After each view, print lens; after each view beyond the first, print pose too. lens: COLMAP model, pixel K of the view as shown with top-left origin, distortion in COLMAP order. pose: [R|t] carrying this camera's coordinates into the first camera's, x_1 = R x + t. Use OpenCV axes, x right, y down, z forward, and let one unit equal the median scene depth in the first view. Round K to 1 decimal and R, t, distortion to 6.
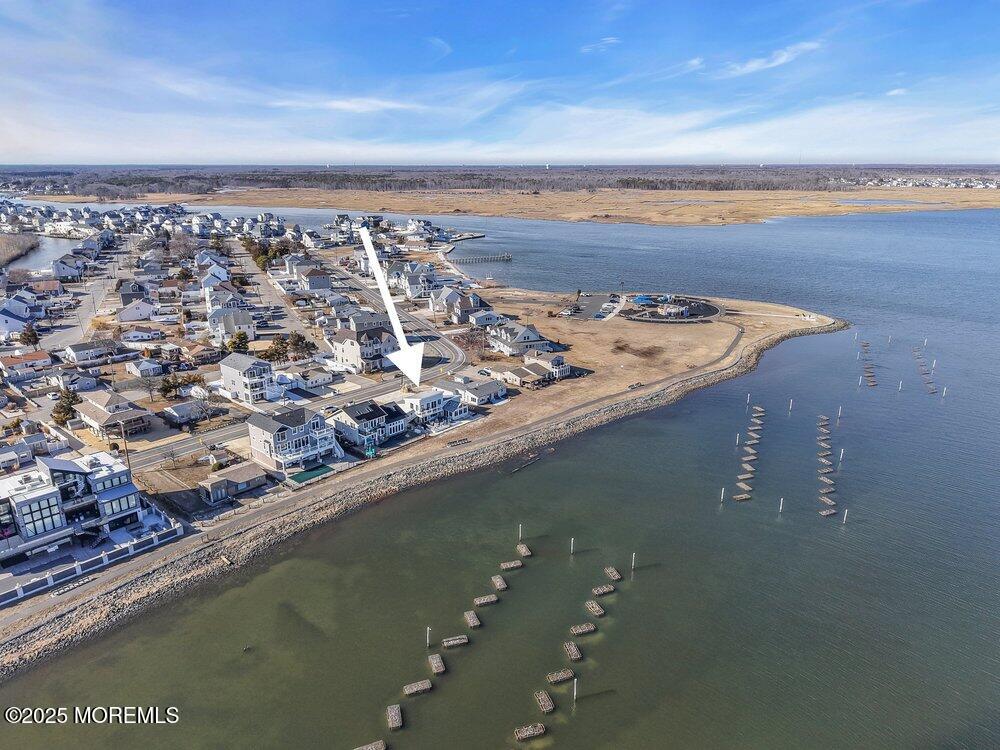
lens RADIAL K [[658.2, 0, 501.6], [0, 658.2, 376.9], [0, 0, 1]] dist [0.033022, -0.003574]
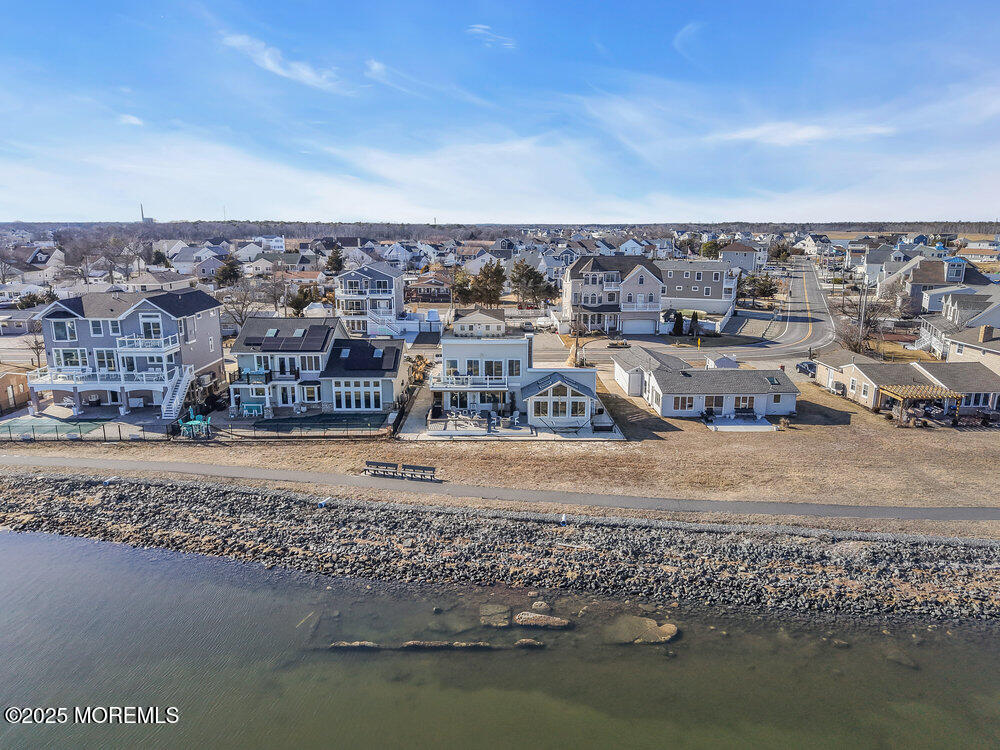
lens RADIAL K [[658.2, 0, 501.6], [0, 658.2, 376.9], [0, 0, 1]] dist [0.033022, -0.003574]
pose [[0.678440, 0.164037, -0.716108, 0.158034], [-0.223251, 0.974690, 0.011762, 0.040735], [0.699913, 0.151892, 0.697890, 0.750849]]
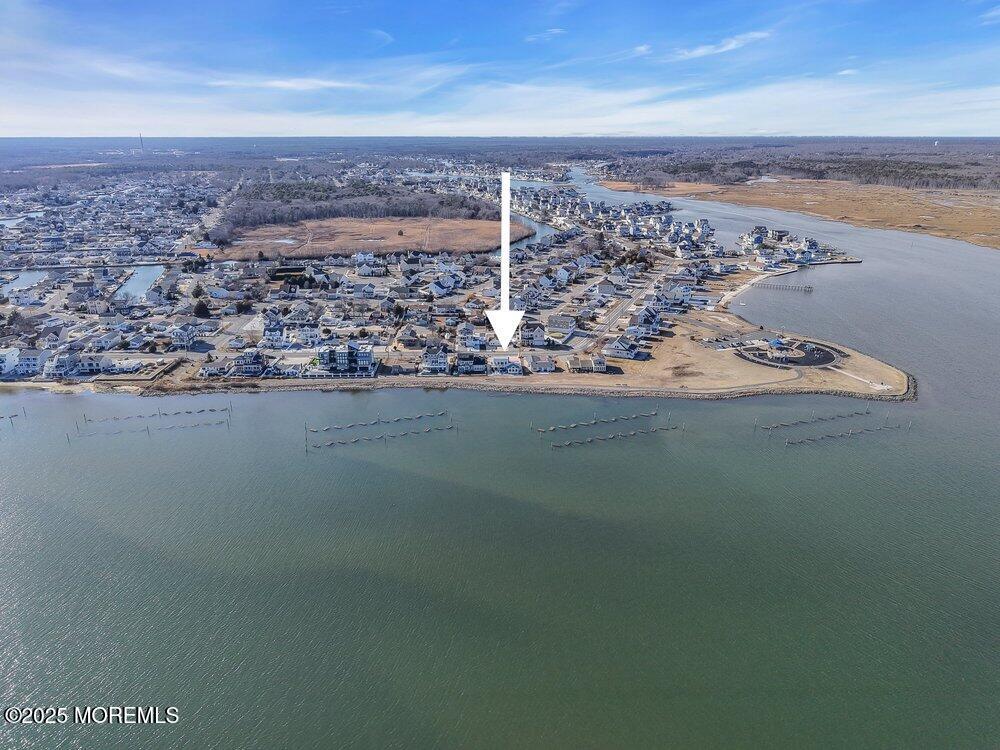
lens RADIAL K [[658.2, 0, 501.6], [0, 658.2, 376.9], [0, 0, 1]] dist [0.033022, -0.003574]
pose [[0.690412, 0.244587, -0.680814, 1.315633], [-0.216340, 0.967849, 0.128316, -0.181476], [0.690310, 0.058696, 0.721129, -0.493719]]
